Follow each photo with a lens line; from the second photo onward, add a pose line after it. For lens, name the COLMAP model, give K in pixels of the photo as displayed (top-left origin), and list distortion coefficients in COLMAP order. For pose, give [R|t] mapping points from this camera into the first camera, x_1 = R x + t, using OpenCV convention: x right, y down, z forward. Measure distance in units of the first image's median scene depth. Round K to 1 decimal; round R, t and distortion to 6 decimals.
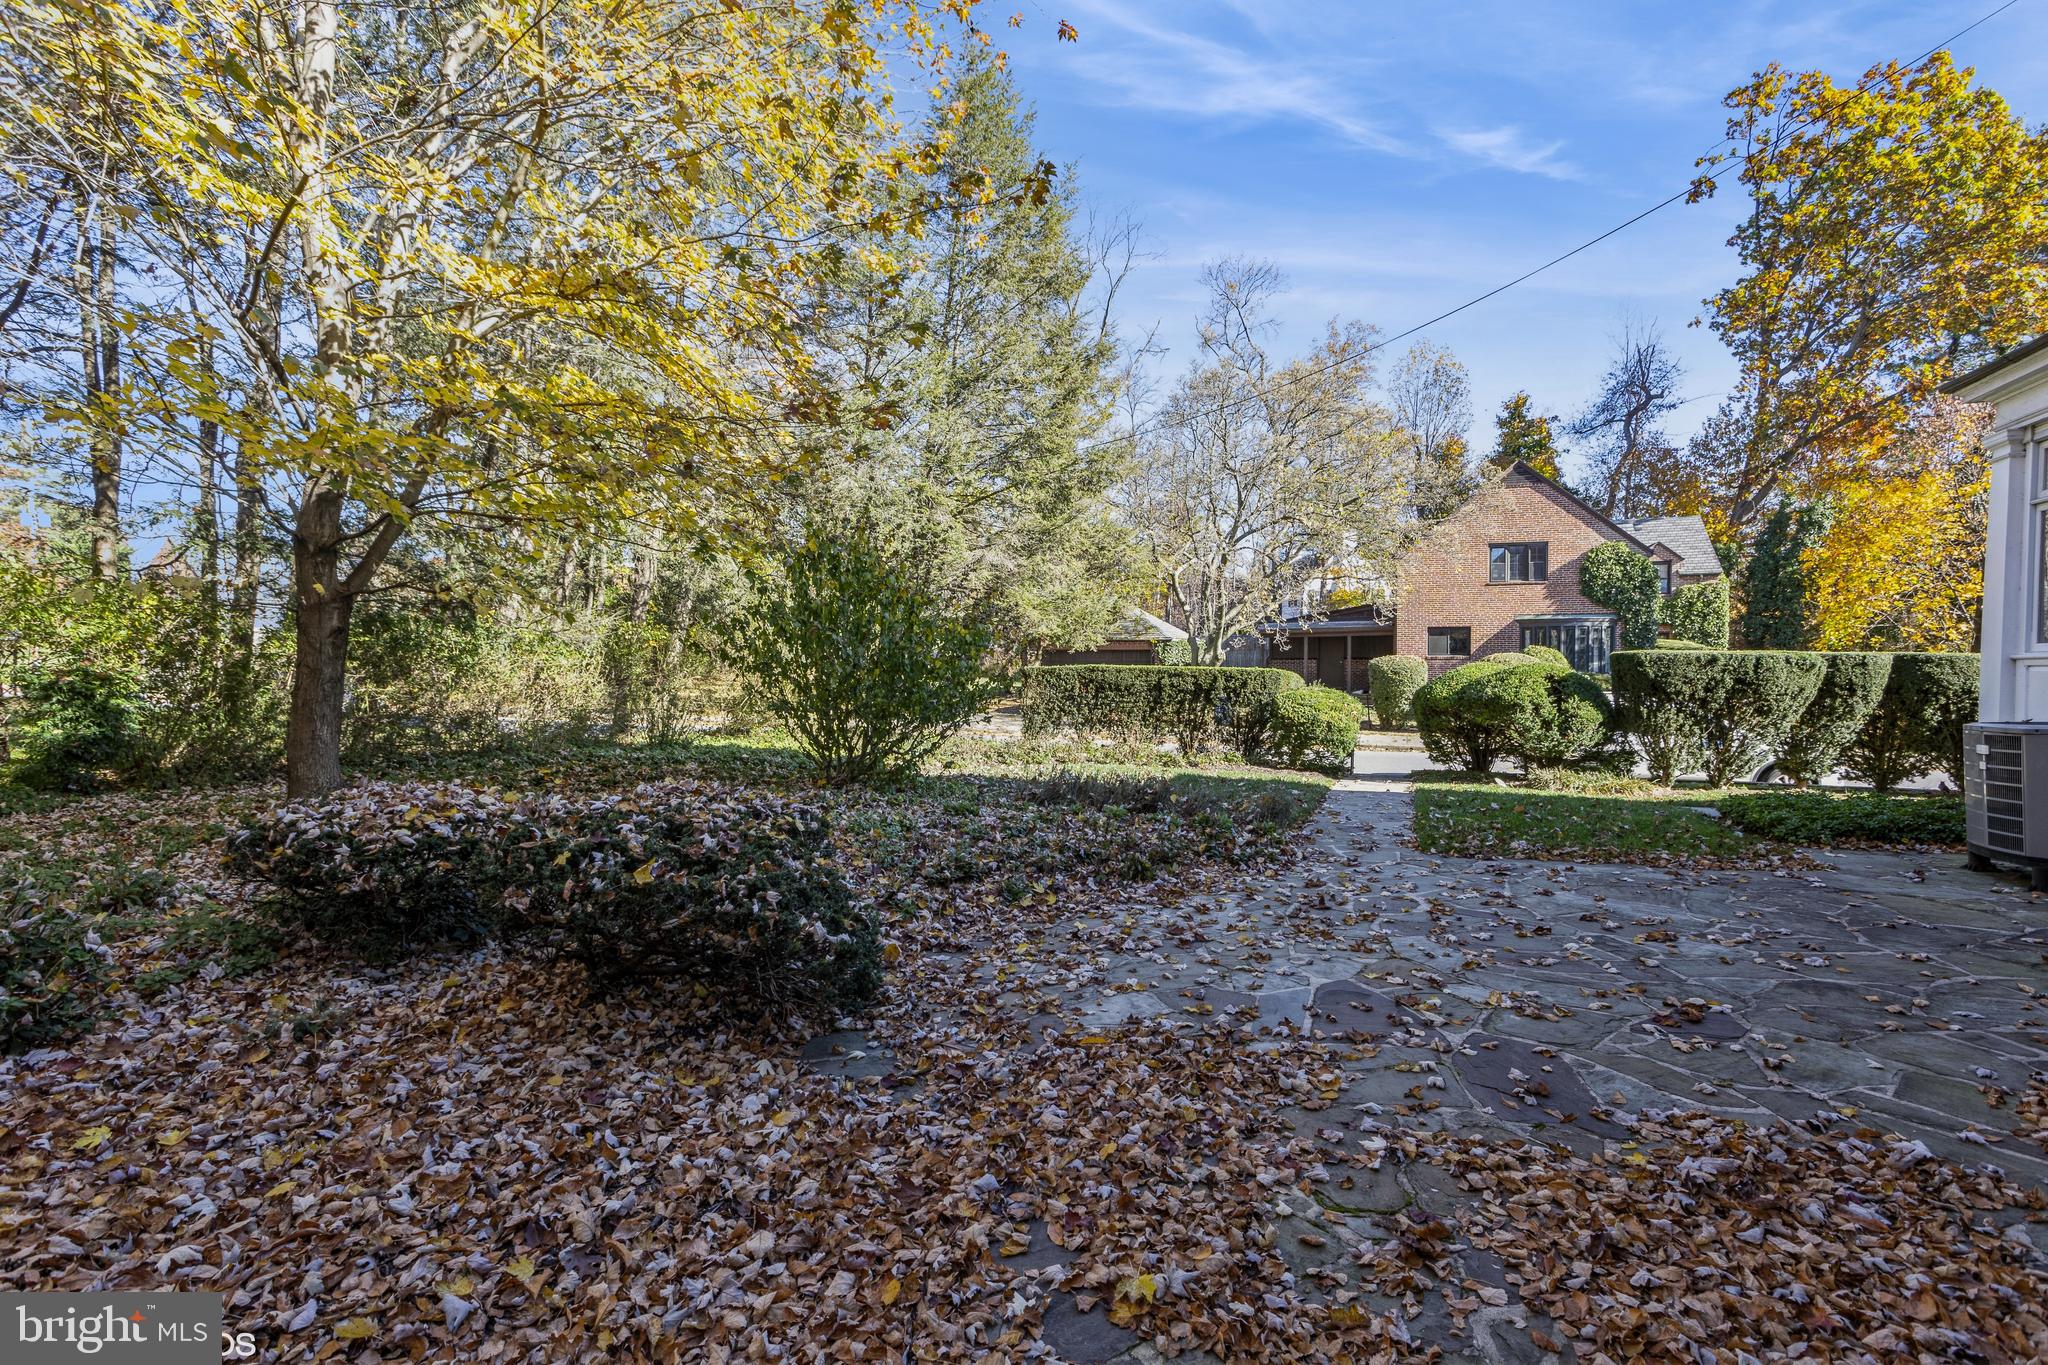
lens RADIAL K [[986.7, 0, 1021.8], [0, 986.7, 679.2], [0, 0, 1]] dist [0.024418, 0.000303]
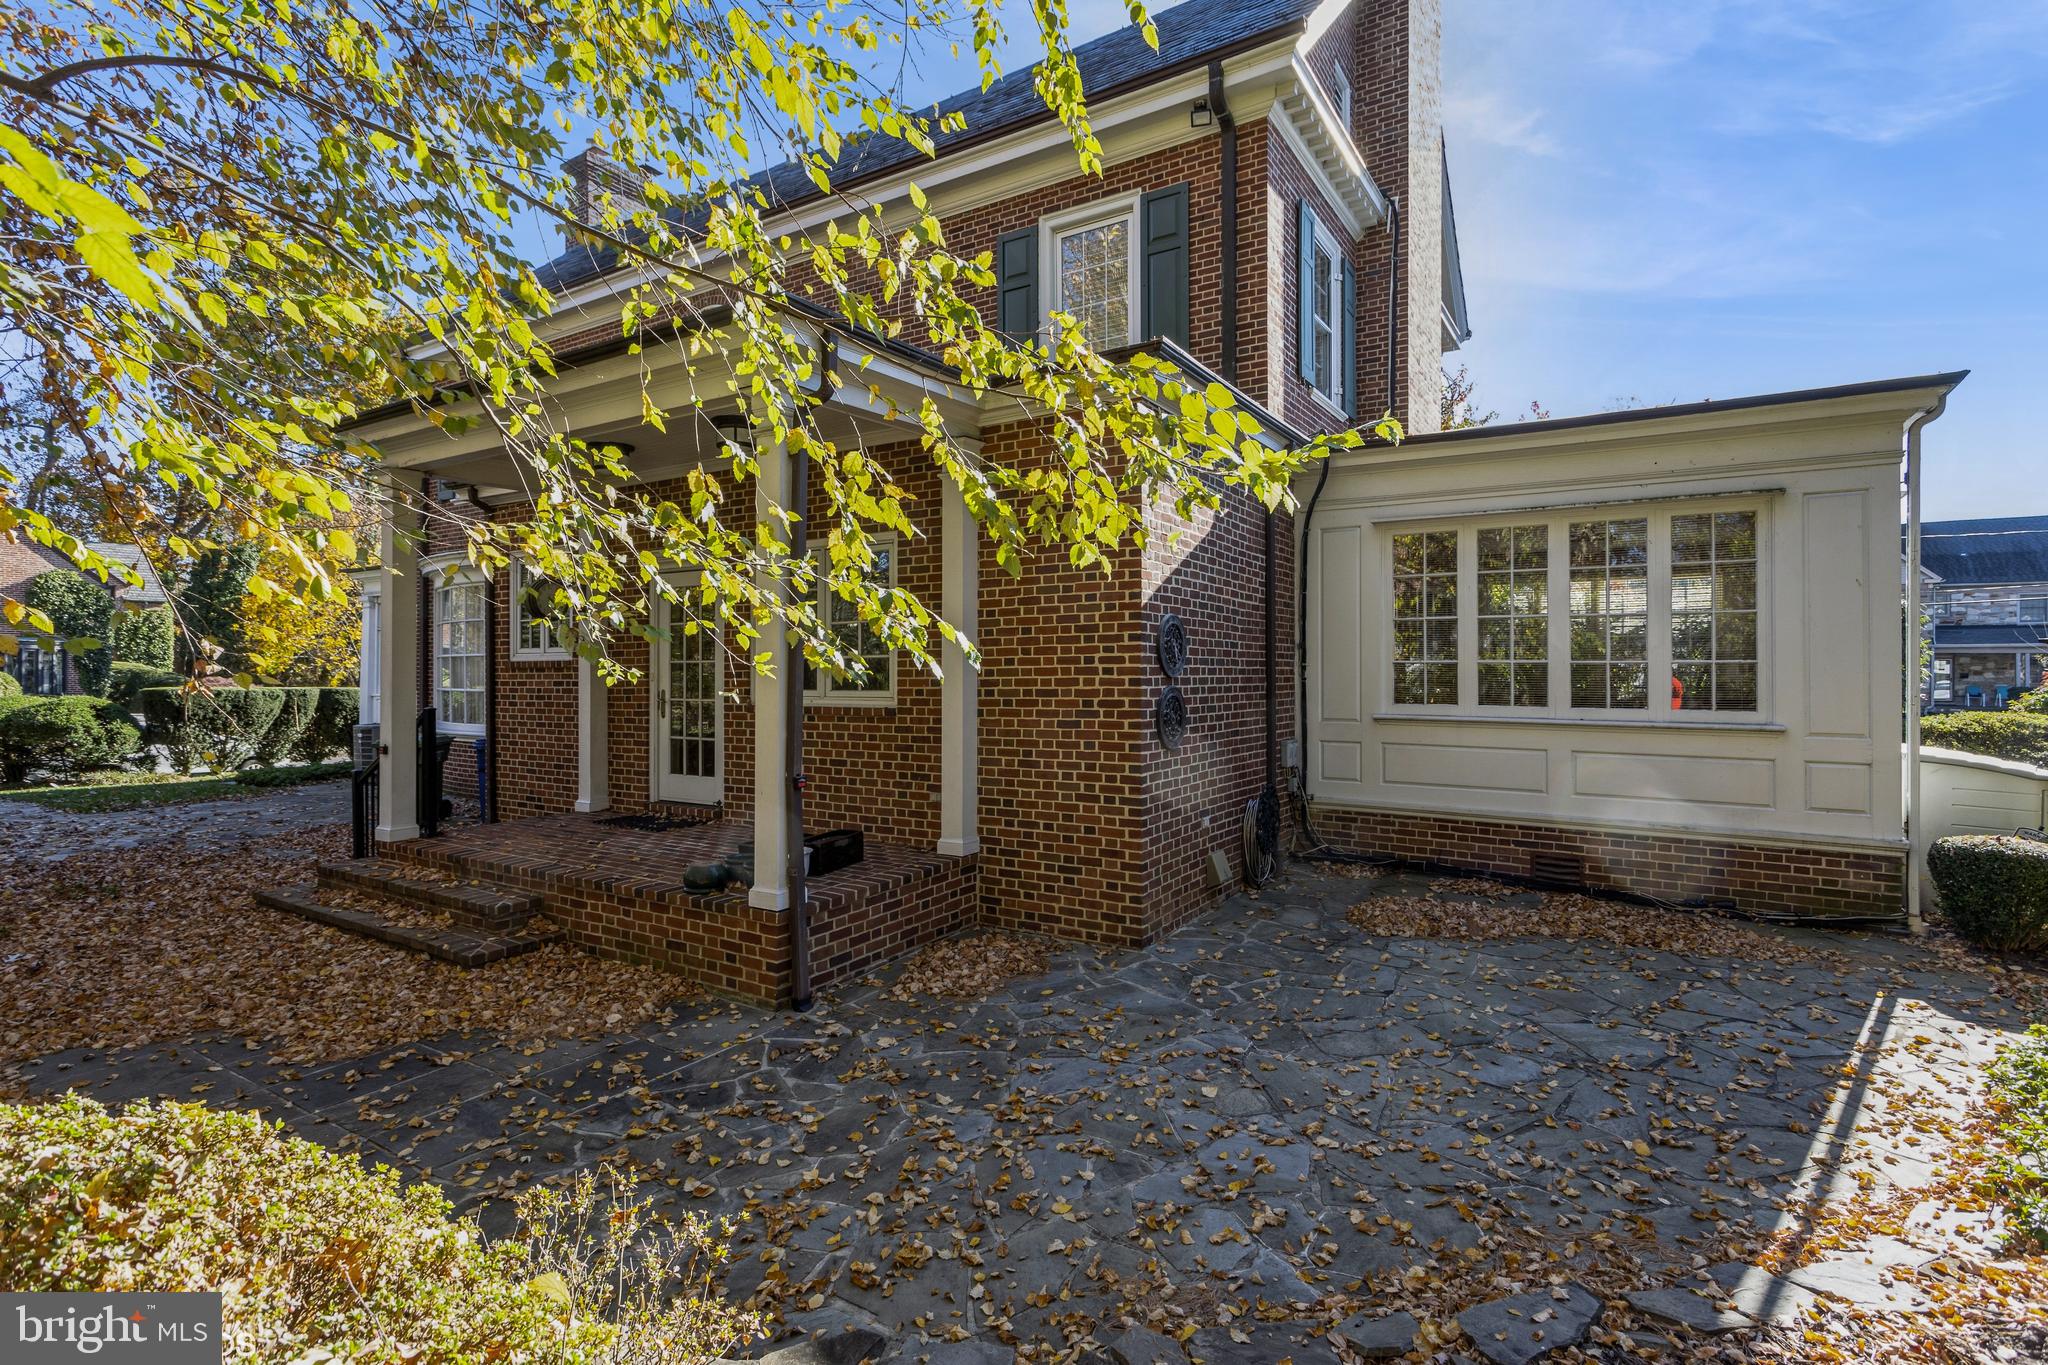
lens RADIAL K [[986.7, 0, 1021.8], [0, 986.7, 679.2], [0, 0, 1]] dist [0.024418, 0.000303]
pose [[0.228251, -0.002367, 0.973599, -0.550401], [0.011440, 0.999935, -0.000251, -0.025628], [-0.973535, 0.011195, 0.228263, -0.592727]]
